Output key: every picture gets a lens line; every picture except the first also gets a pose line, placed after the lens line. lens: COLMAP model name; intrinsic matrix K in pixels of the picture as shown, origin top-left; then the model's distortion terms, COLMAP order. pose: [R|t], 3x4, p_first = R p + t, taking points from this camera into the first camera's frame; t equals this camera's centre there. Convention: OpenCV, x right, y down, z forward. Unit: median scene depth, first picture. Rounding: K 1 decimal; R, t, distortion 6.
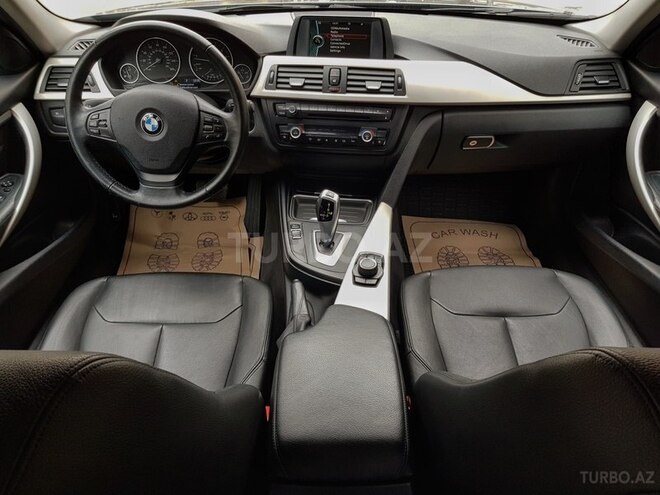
lens RADIAL K [[502.3, 0, 332.1], [0, 502.3, 245.3], [0, 0, 1]] dist [0.005714, 0.012588]
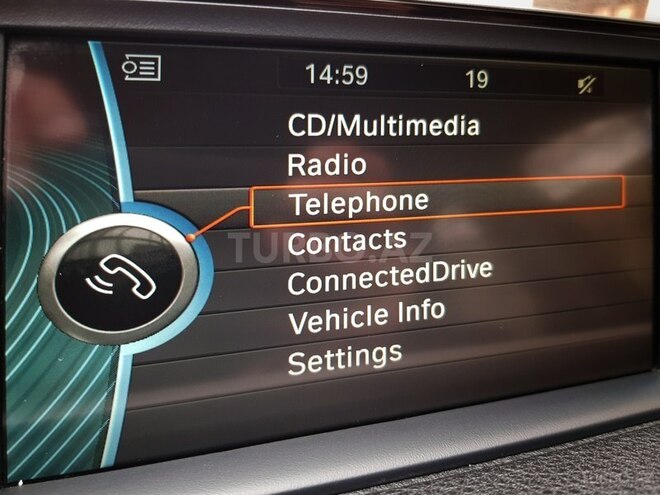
lens RADIAL K [[502.3, 0, 329.8], [0, 502.3, 247.3], [0, 0, 1]] dist [0.005714, 0.012588]
pose [[0.951456, -0.106277, 0.288853, -0.020105], [0.181546, 0.951632, -0.247864, -0.386414], [-0.248539, 0.288272, 0.924731, 0.919500]]
